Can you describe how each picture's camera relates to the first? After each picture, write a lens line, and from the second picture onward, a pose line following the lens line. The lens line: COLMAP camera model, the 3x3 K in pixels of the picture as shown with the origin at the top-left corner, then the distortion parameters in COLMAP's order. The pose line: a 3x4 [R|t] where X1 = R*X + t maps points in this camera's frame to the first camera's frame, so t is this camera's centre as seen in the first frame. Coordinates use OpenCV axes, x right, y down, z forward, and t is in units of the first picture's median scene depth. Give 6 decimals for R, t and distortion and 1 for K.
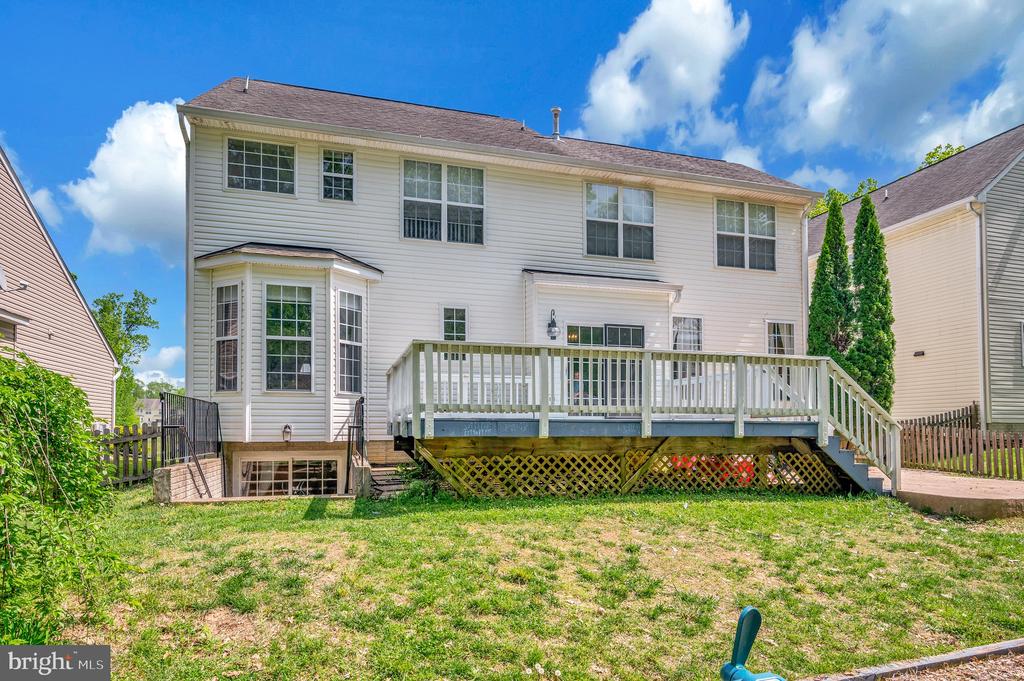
lens RADIAL K [[603.3, 0, 514.2], [0, 603.3, 404.0], [0, 0, 1]] dist [-0.002034, 0.000669]
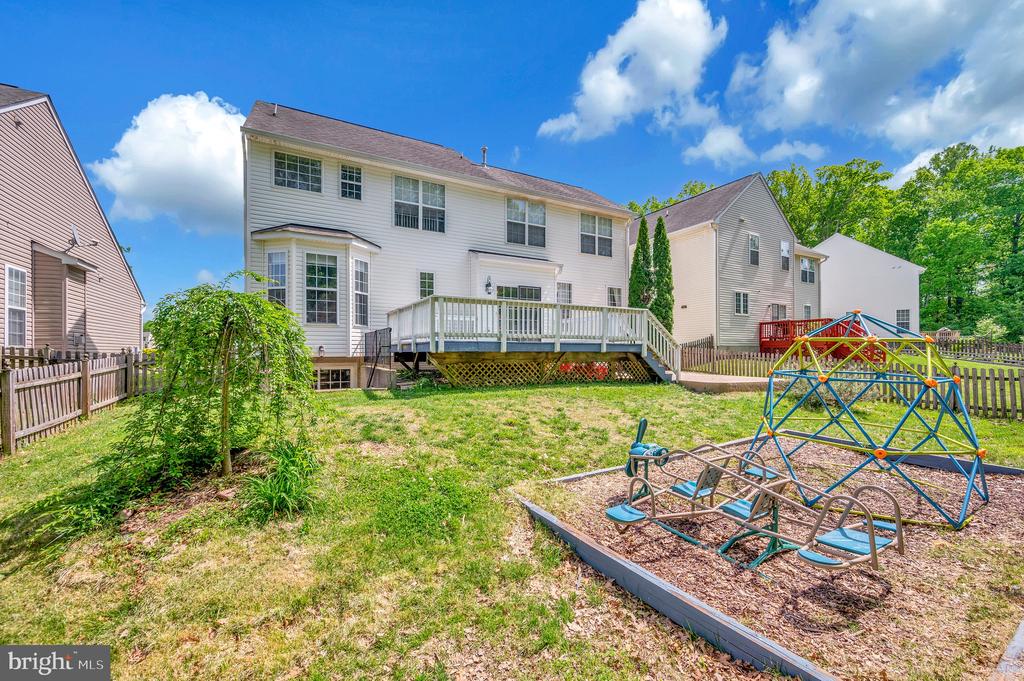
lens RADIAL K [[411.6, 0, 515.5], [0, 411.6, 345.5], [0, 0, 1]] dist [0.000584, 0.000017]
pose [[0.976290, 0.000863, 0.216463, -0.112881], [-0.006351, 0.999676, 0.024659, 0.004222], [-0.216371, -0.025449, 0.975979, -0.115498]]
